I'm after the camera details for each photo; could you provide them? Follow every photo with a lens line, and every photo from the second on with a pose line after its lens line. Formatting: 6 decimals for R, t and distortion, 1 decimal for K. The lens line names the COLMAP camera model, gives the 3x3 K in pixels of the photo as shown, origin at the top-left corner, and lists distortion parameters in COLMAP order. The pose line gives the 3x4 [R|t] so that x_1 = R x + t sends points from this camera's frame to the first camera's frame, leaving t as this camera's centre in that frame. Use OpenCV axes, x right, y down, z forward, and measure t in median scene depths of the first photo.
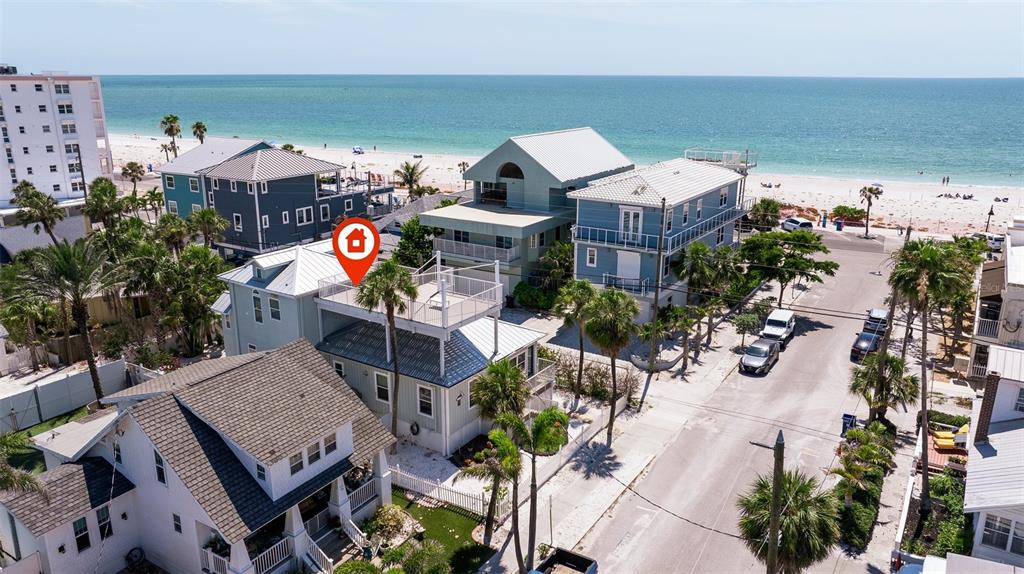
lens RADIAL K [[717.8, 0, 512.0], [0, 717.8, 287.0], [0, 0, 1]] dist [-0.001577, -0.000945]
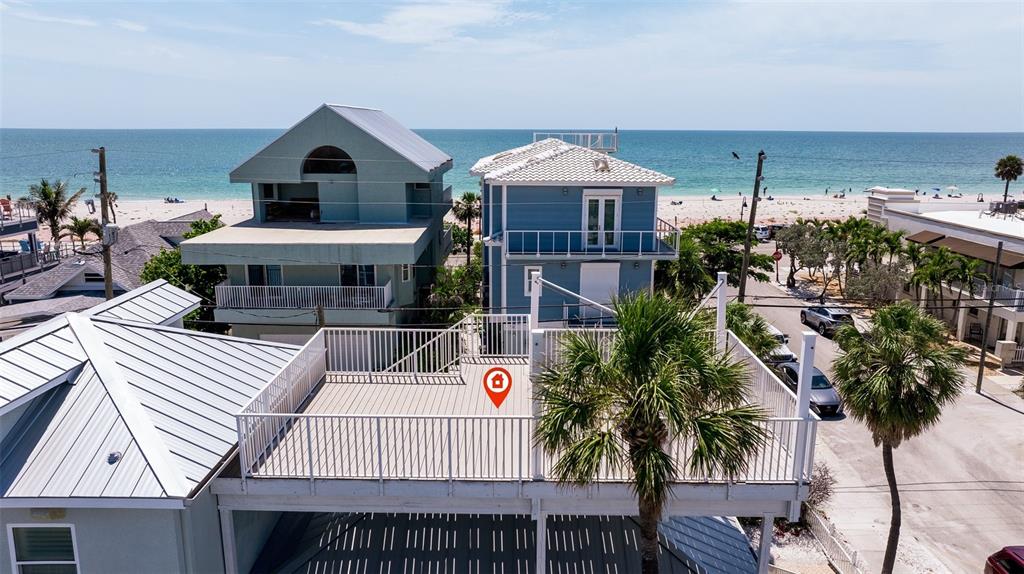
lens RADIAL K [[717.8, 0, 512.0], [0, 717.8, 287.0], [0, 0, 1]] dist [-0.001577, -0.000945]
pose [[0.846275, -0.119119, 0.519259, -0.226539], [0.152980, 0.987969, -0.022680, -0.025924], [-0.510310, 0.098629, 0.854316, 0.498749]]
